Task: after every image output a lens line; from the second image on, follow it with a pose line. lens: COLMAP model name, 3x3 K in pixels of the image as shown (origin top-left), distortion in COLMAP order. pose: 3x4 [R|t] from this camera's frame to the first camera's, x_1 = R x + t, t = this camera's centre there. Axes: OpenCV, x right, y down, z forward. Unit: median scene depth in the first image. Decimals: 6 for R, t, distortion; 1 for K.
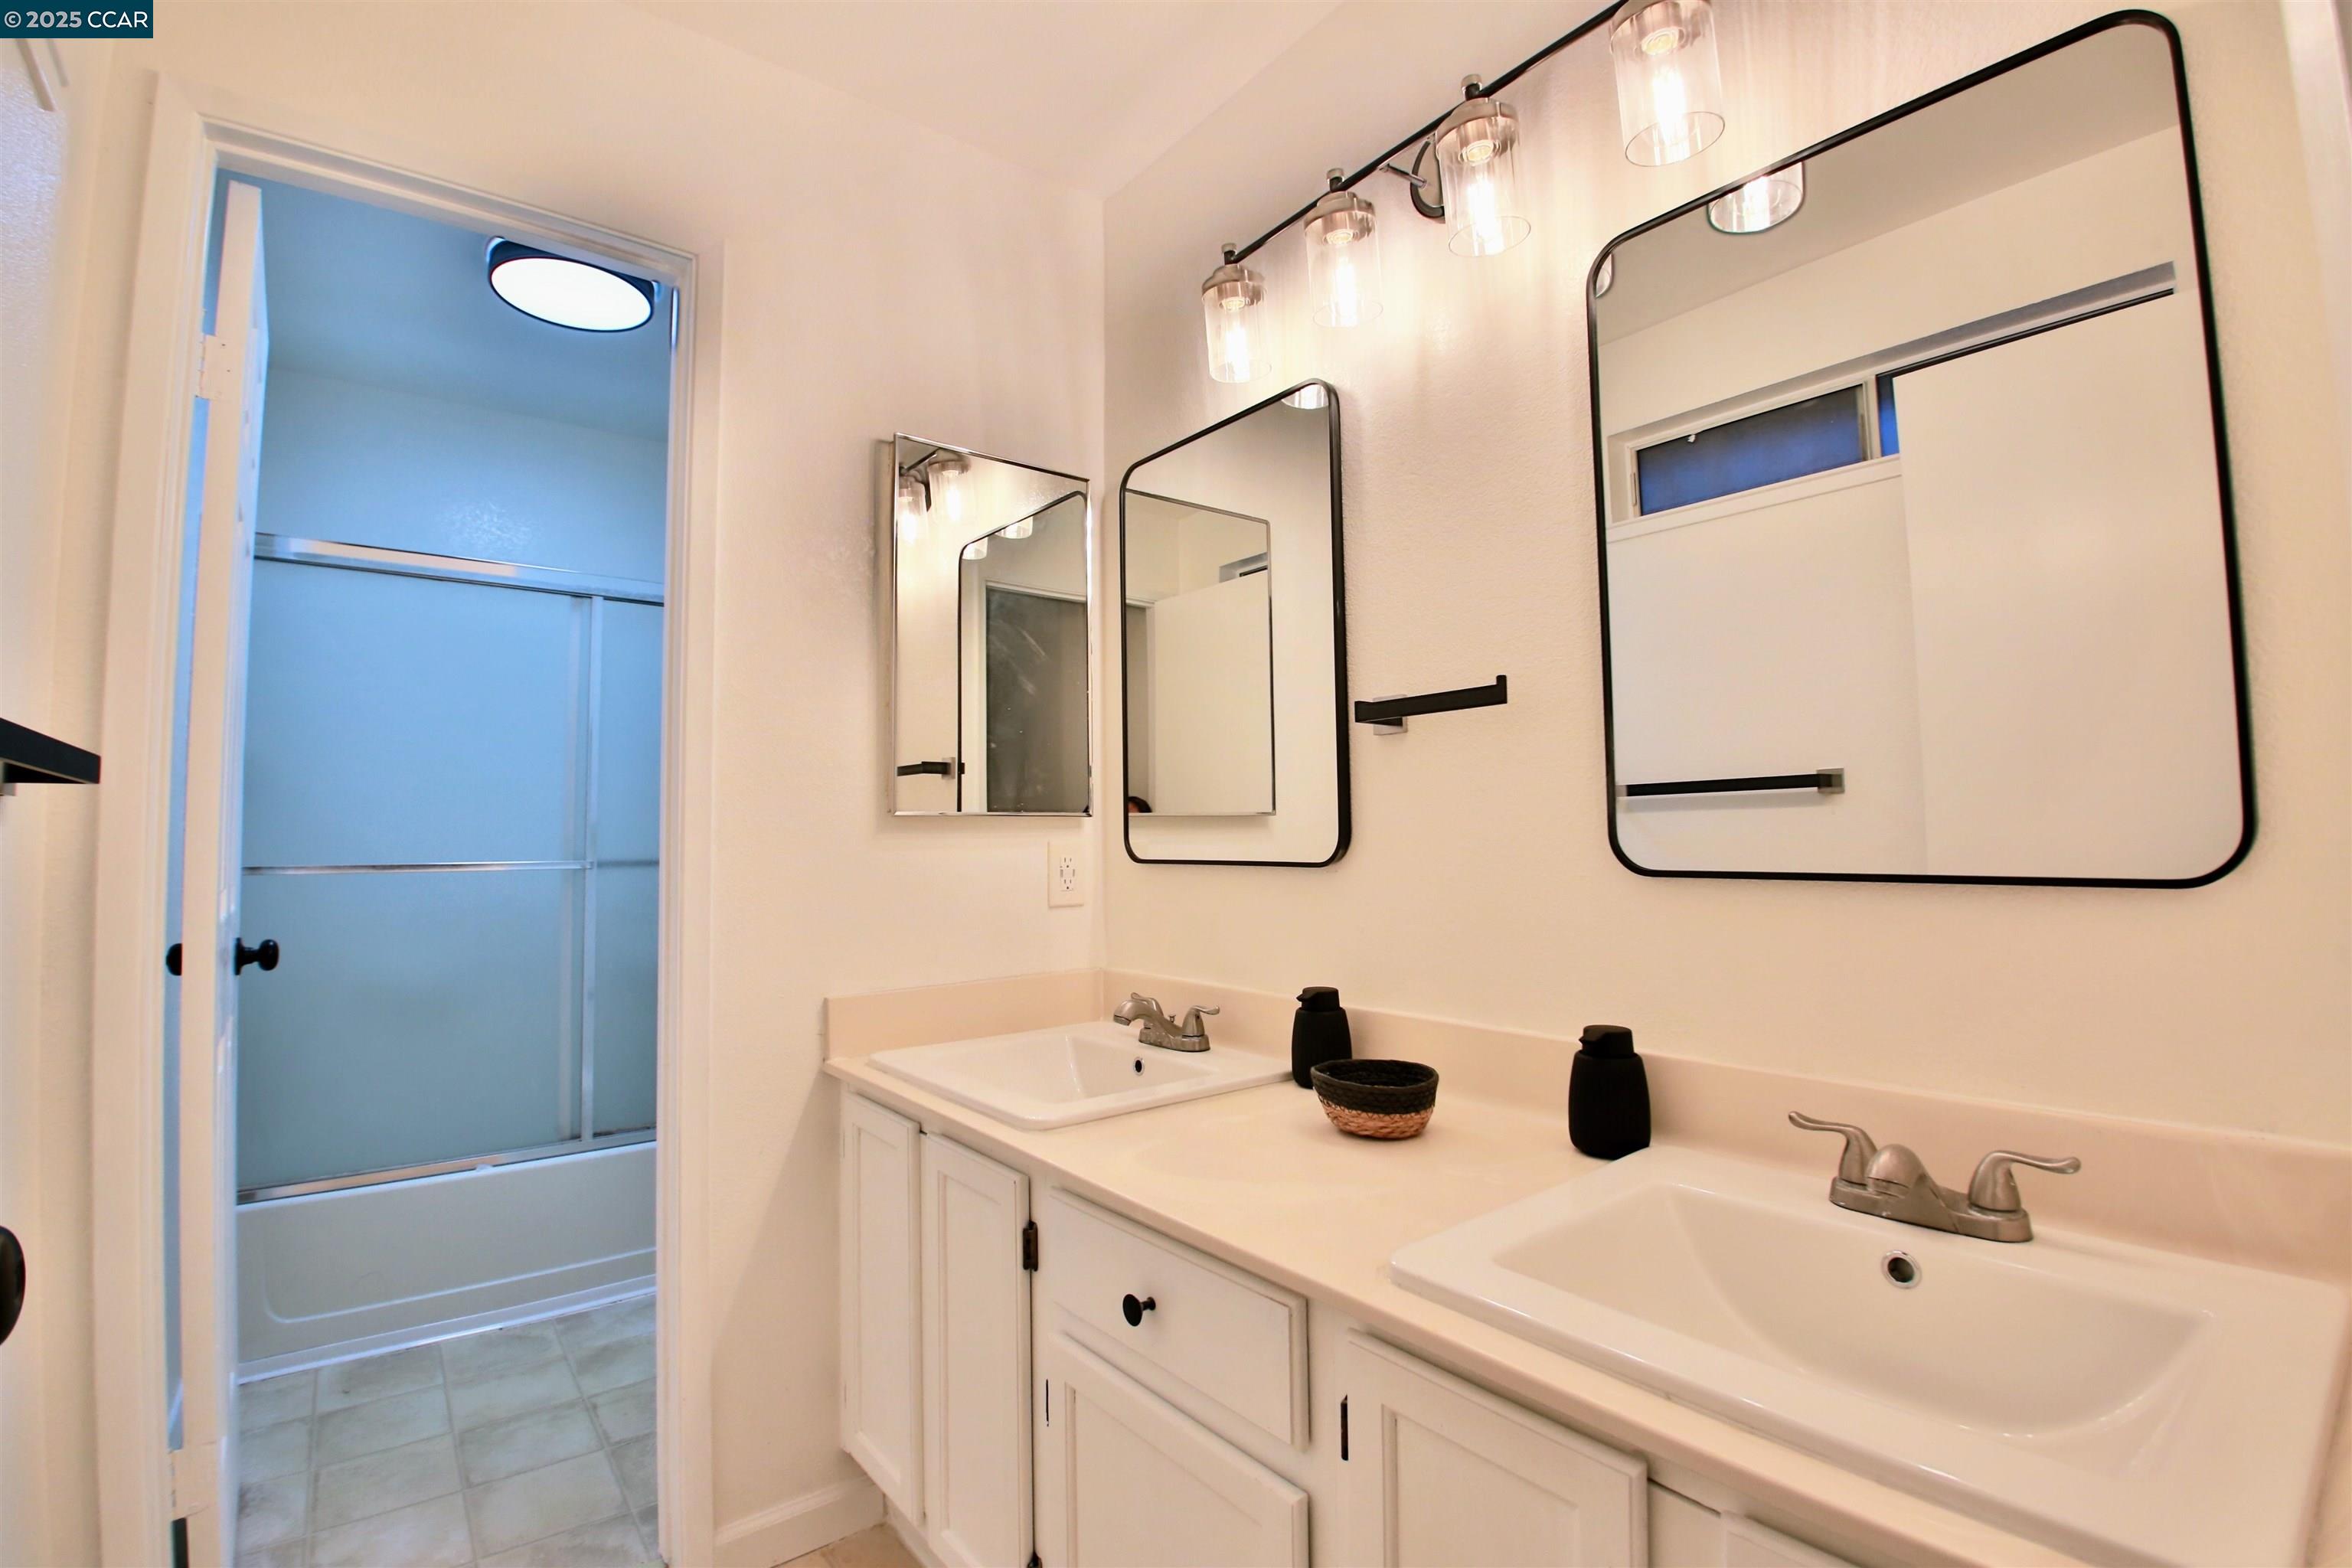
lens RADIAL K [[1057.2, 0, 1172.7], [0, 1057.2, 781.3], [0, 0, 1]] dist [-0.000117, -0.000018]
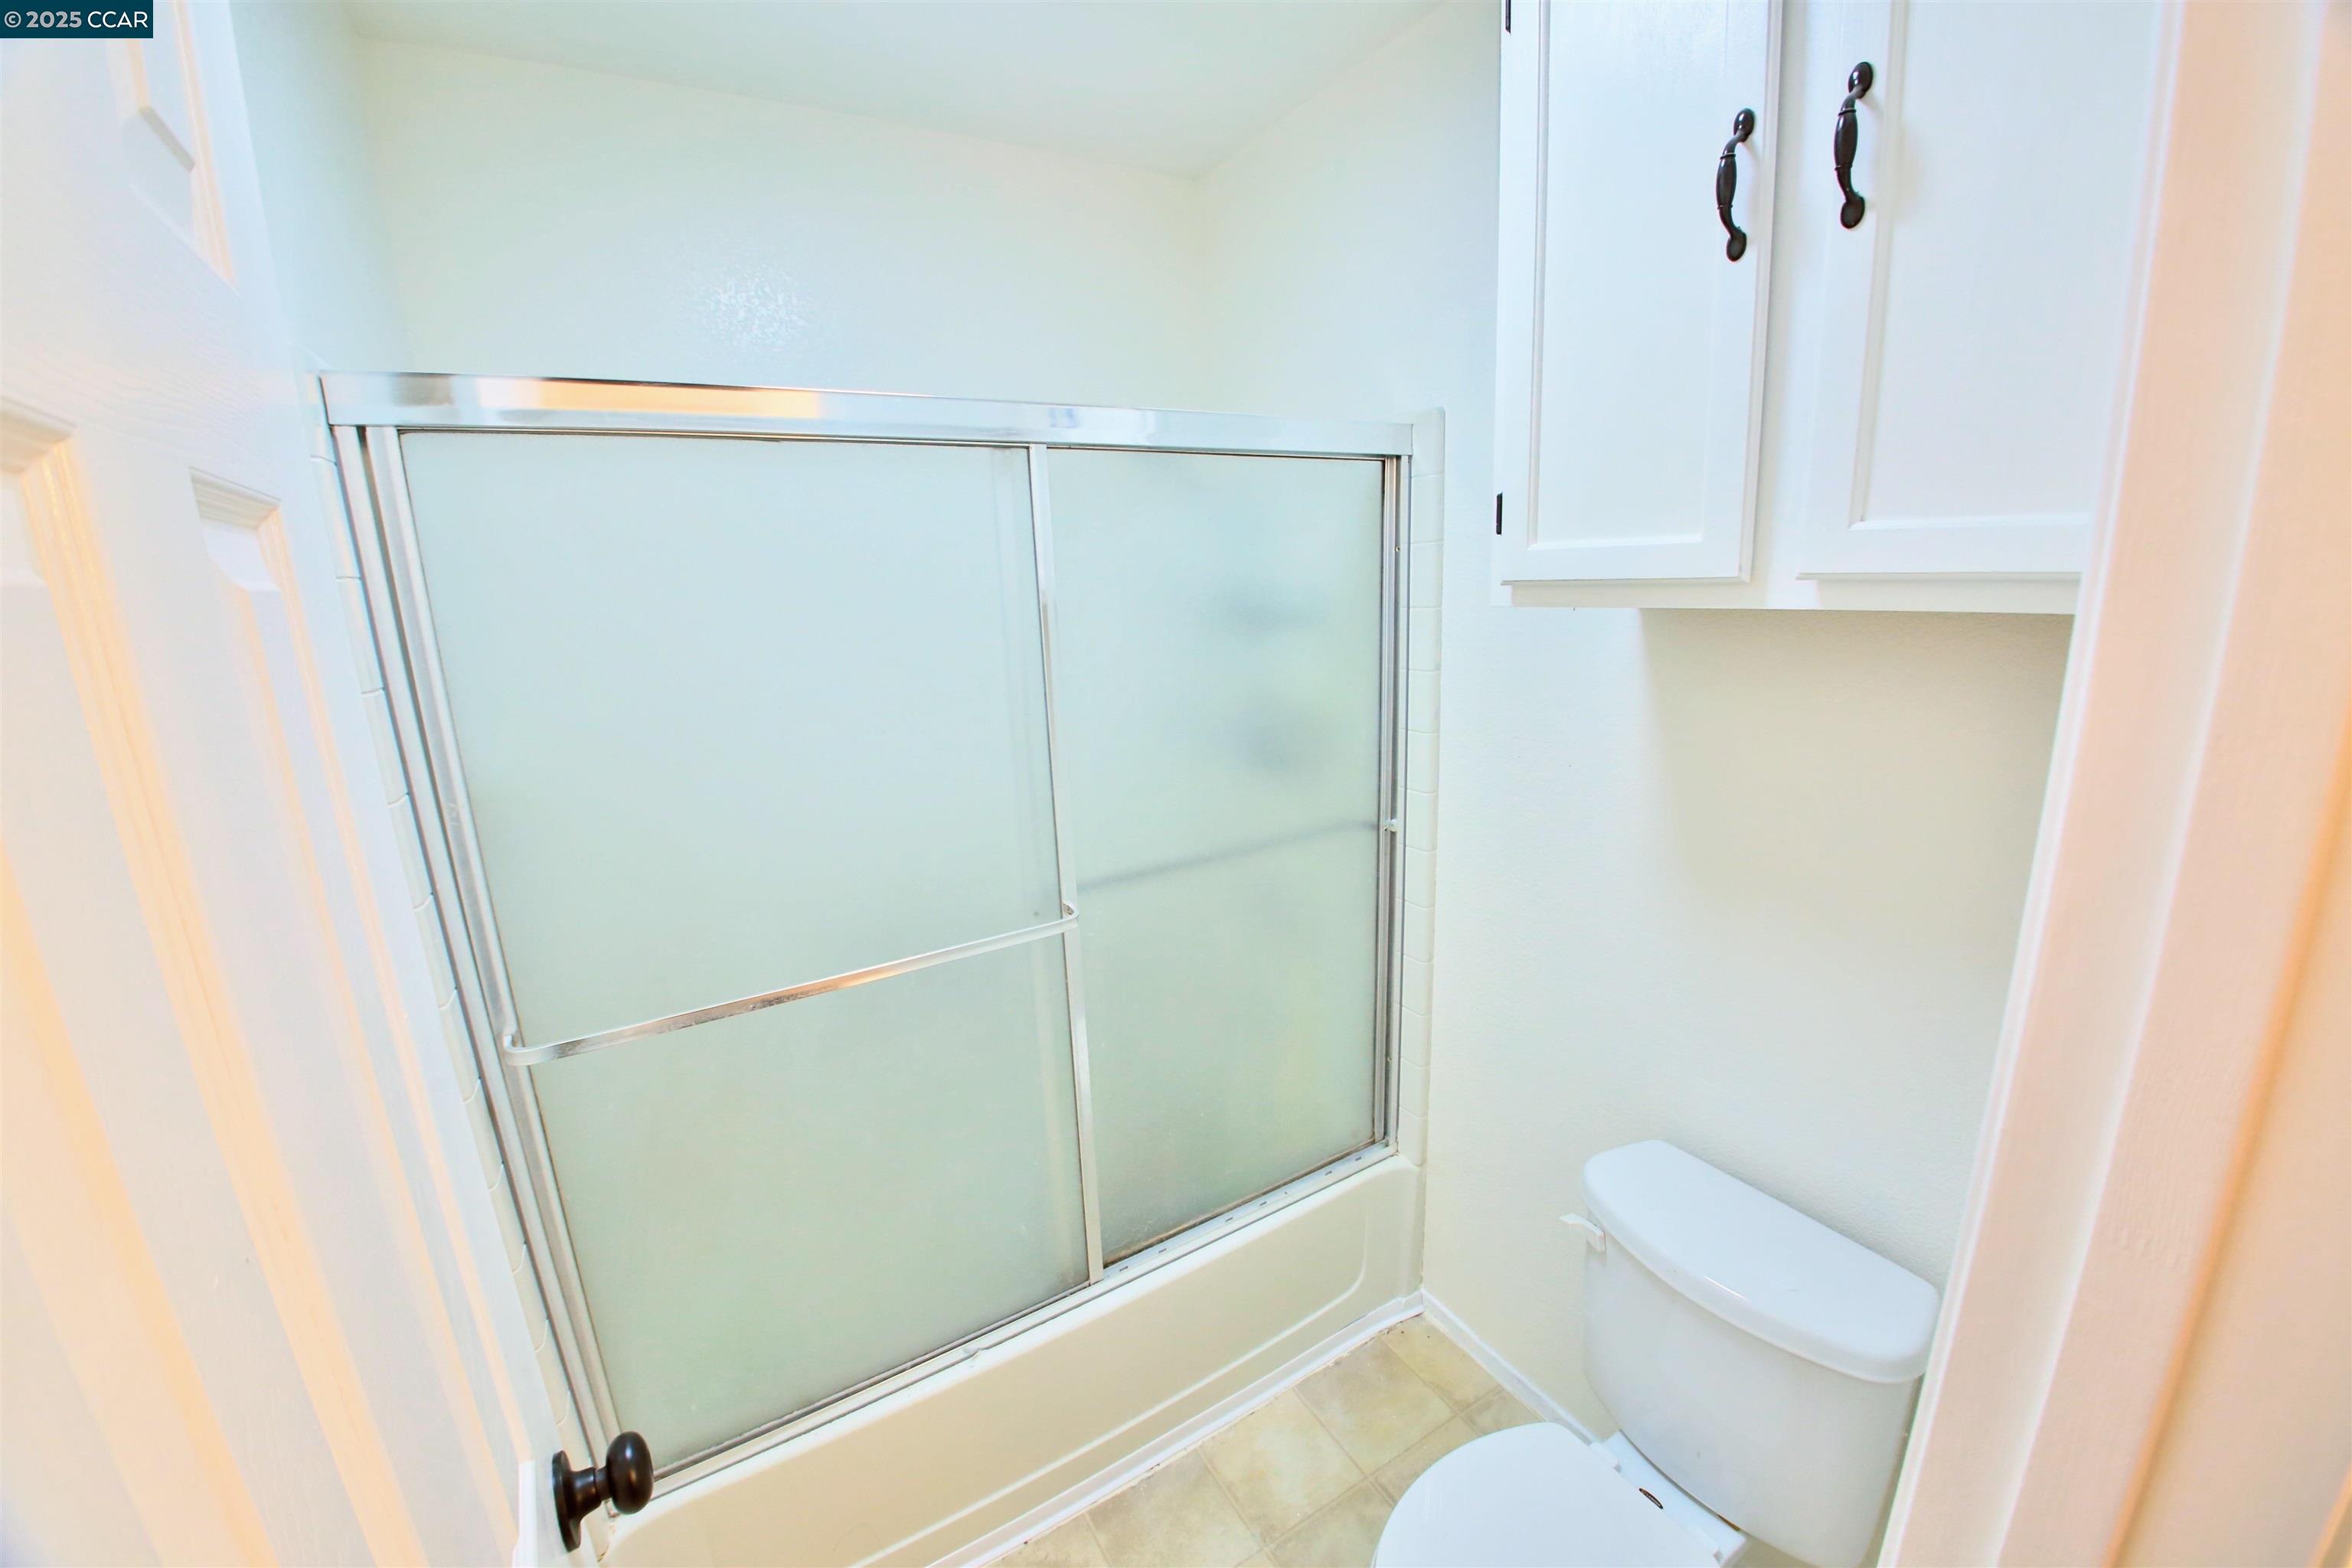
lens RADIAL K [[887.0, 0, 1175.8], [0, 887.0, 776.3], [0, 0, 1]] dist [0.000504, 0.000017]
pose [[0.987458, -0.003634, -0.157837, -0.457275], [0.048766, 0.957869, 0.283034, -0.155766], [0.150159, -0.287182, 0.946033, 0.612269]]
